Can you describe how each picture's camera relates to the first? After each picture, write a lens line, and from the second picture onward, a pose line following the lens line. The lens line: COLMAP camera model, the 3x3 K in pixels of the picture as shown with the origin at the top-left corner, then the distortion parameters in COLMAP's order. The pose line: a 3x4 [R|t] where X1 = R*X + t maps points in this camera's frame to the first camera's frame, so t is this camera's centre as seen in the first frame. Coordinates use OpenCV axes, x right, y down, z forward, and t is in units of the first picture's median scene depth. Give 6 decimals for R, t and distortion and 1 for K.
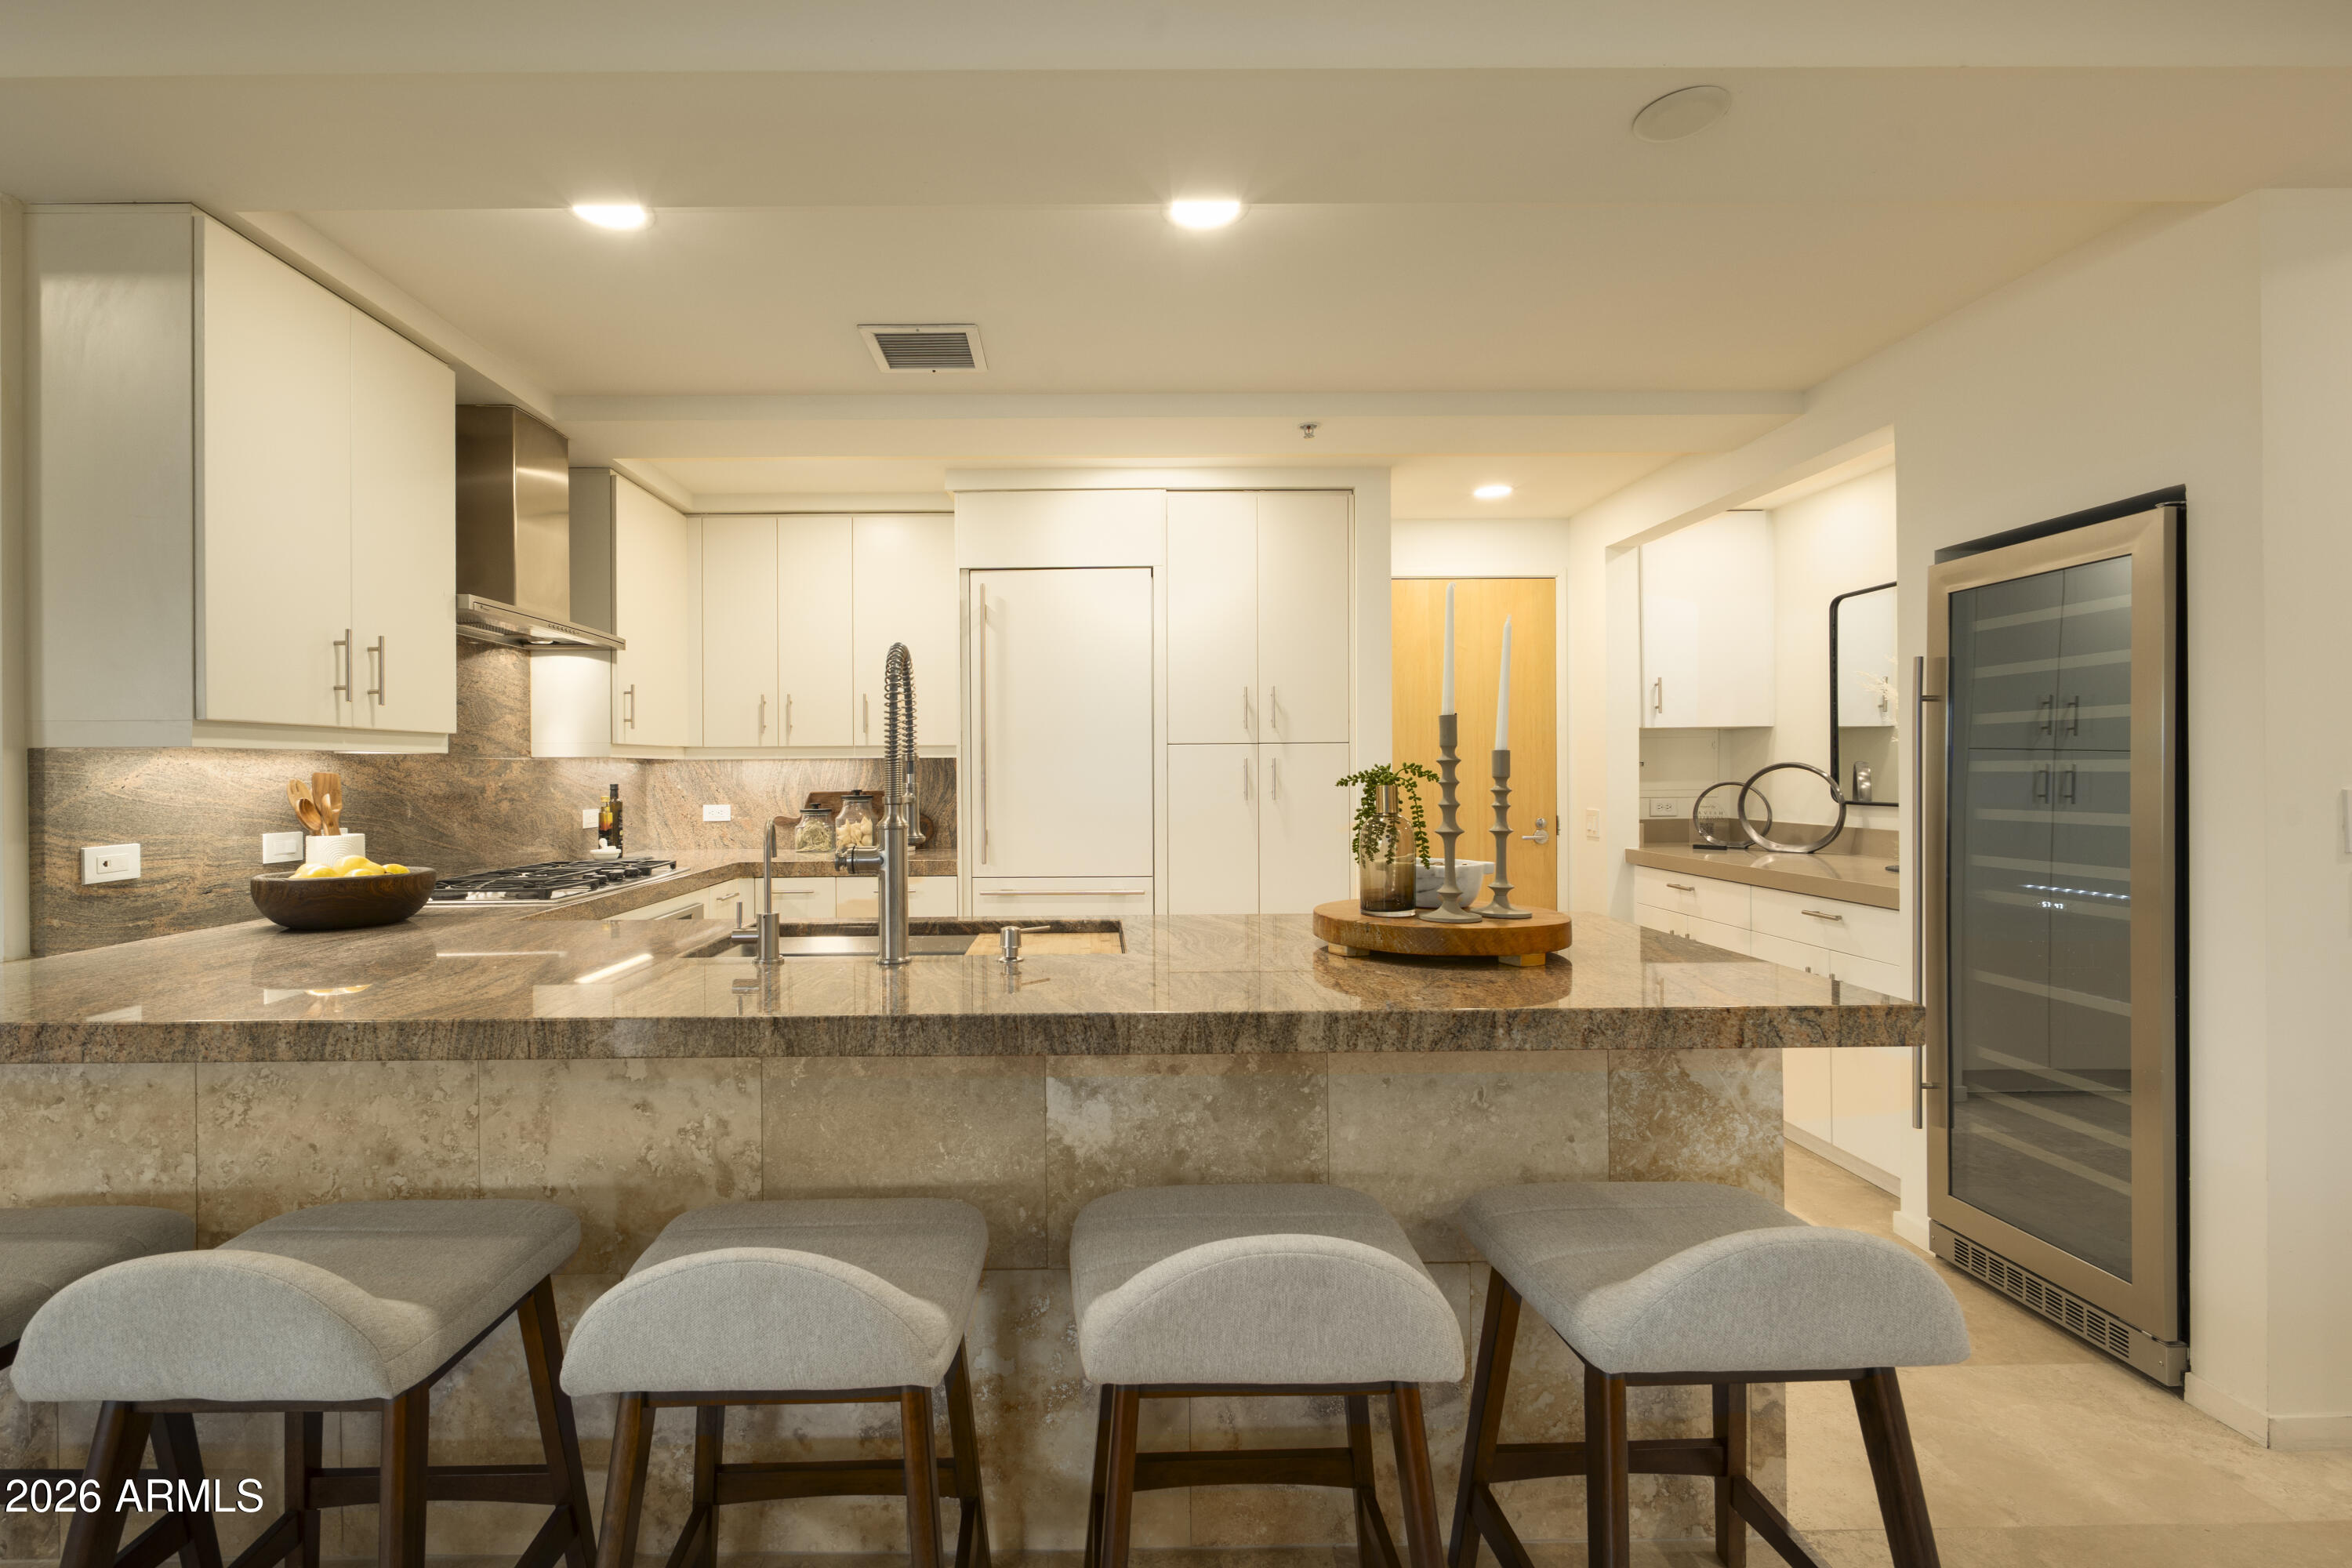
lens RADIAL K [[1019.5, 0, 1165.8], [0, 1019.5, 785.3], [0, 0, 1]] dist [-0.002613, -0.000271]
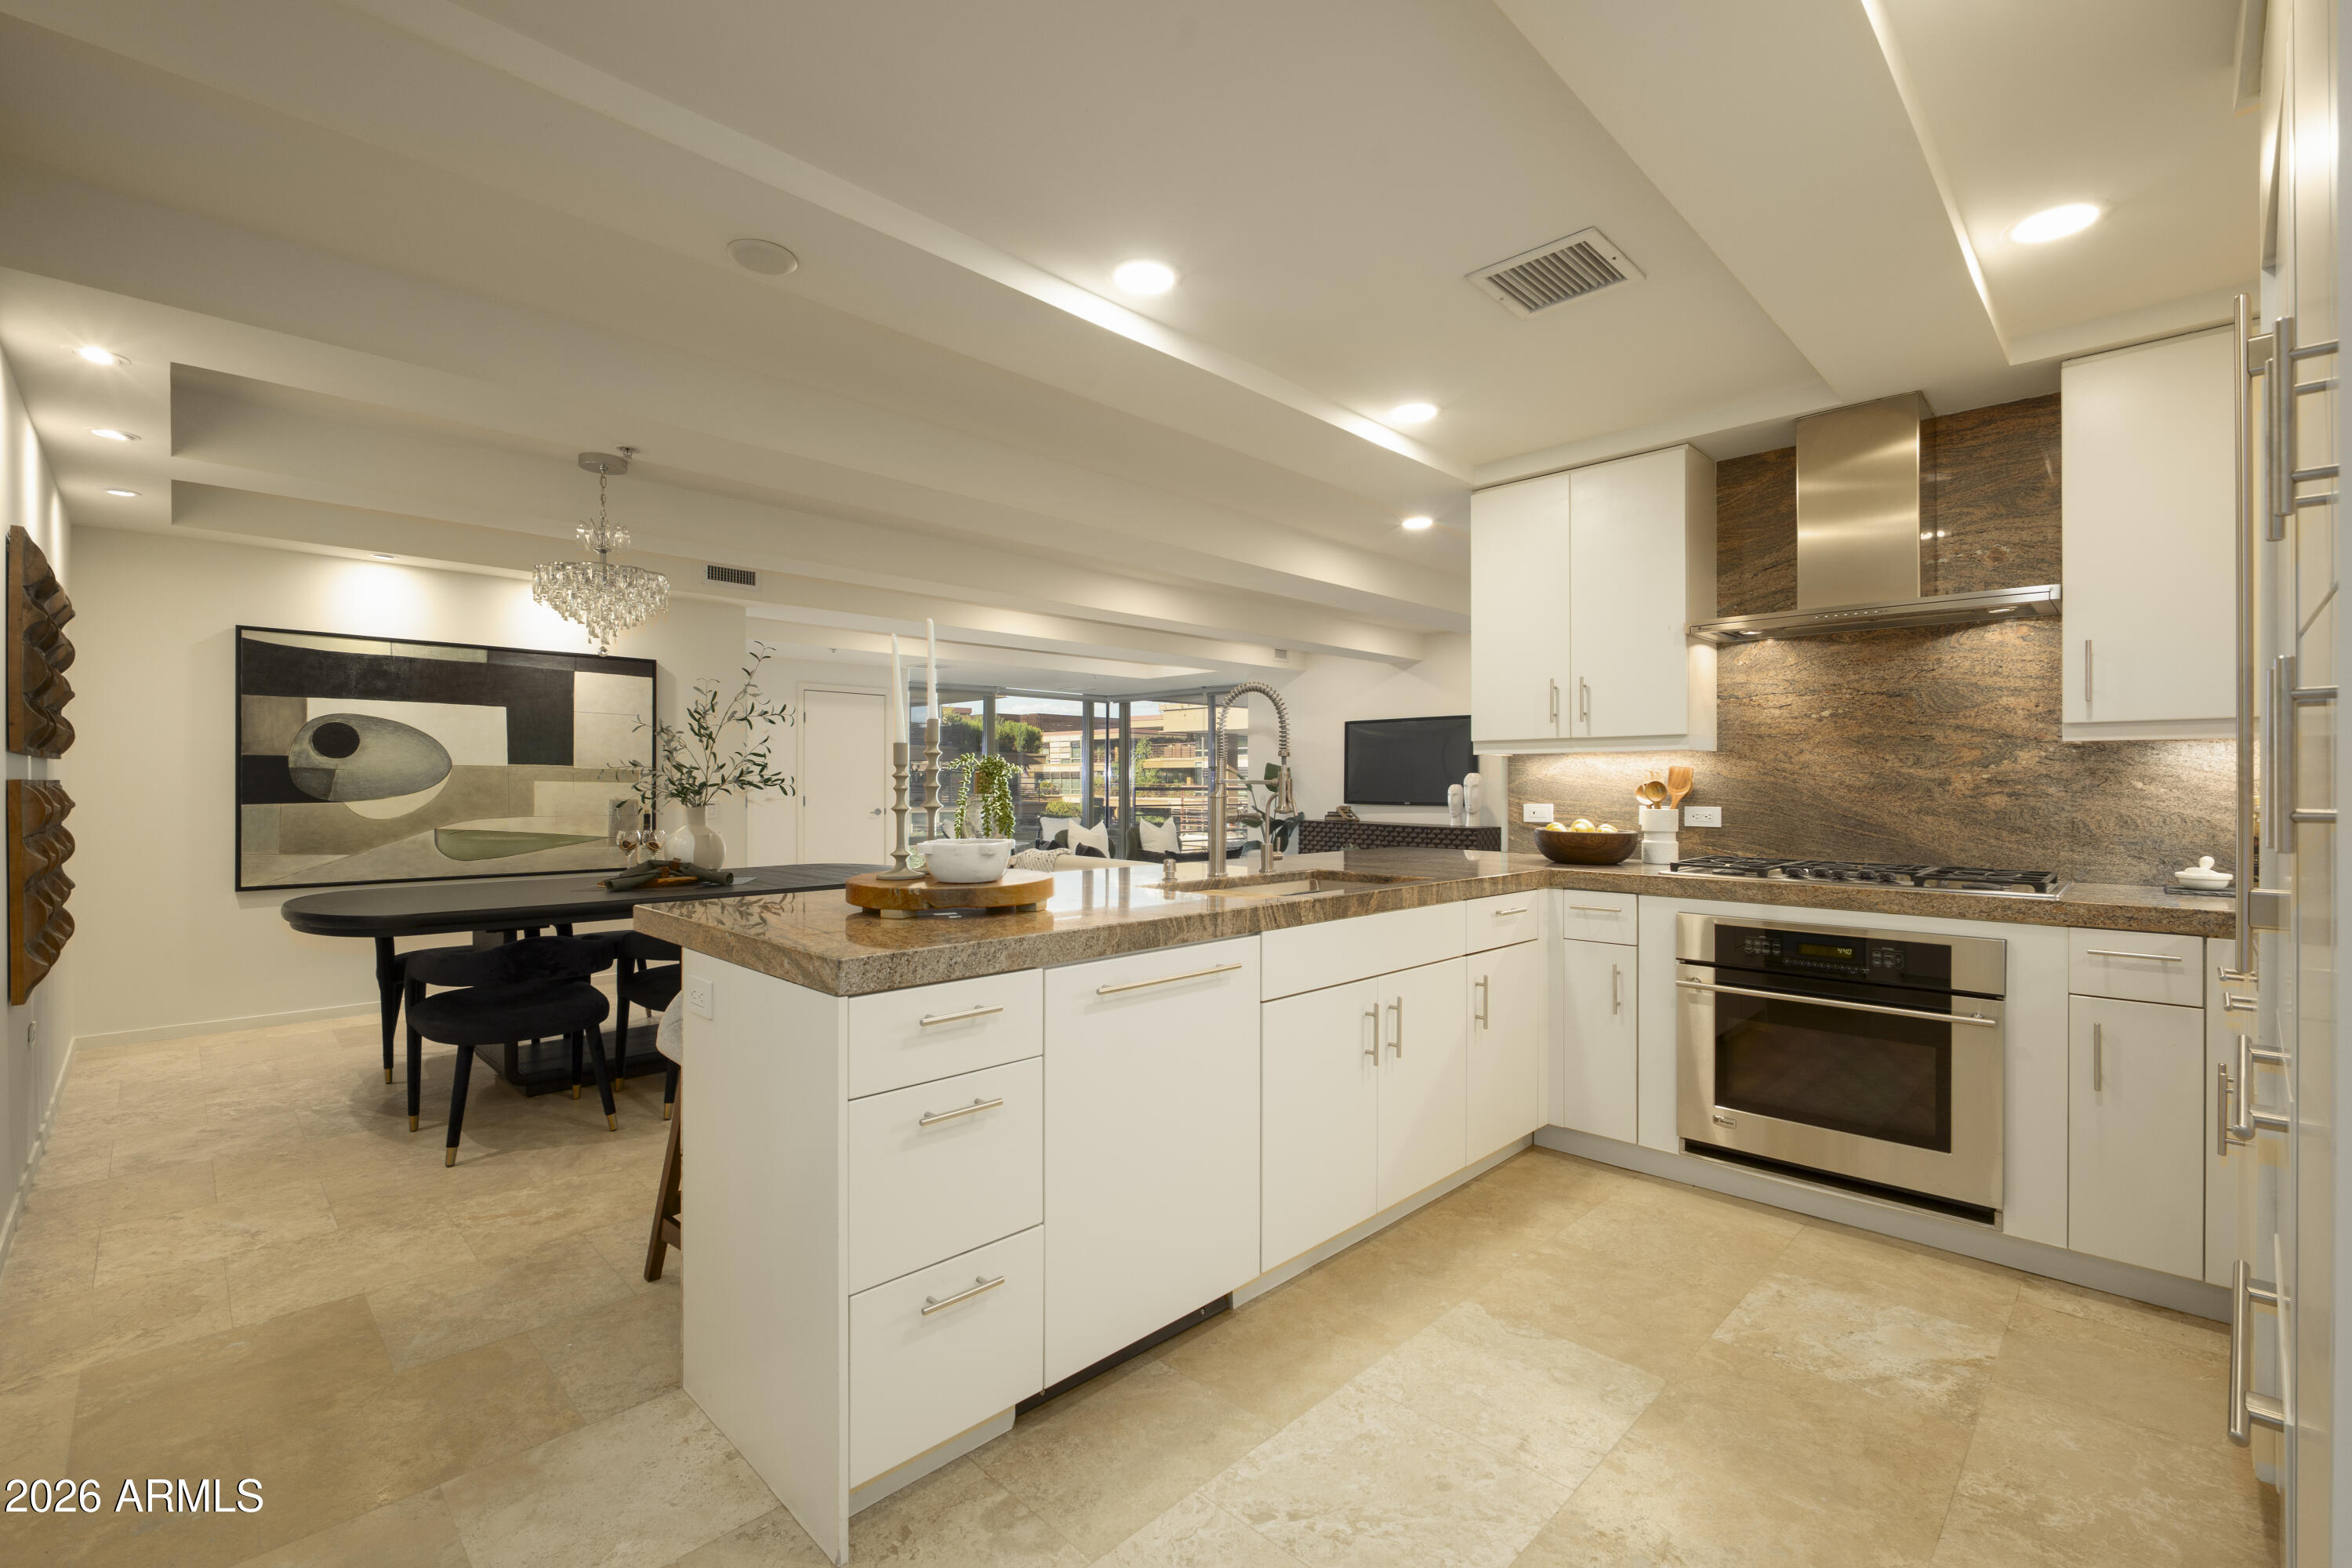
lens RADIAL K [[1019.5, 0, 1165.8], [0, 1019.5, 785.3], [0, 0, 1]] dist [-0.002613, -0.000271]
pose [[-0.760777, 0.007861, -0.648965, 0.576823], [-0.004784, 0.999832, 0.017720, -0.006452], [0.648995, 0.016586, -0.760611, 1.458141]]
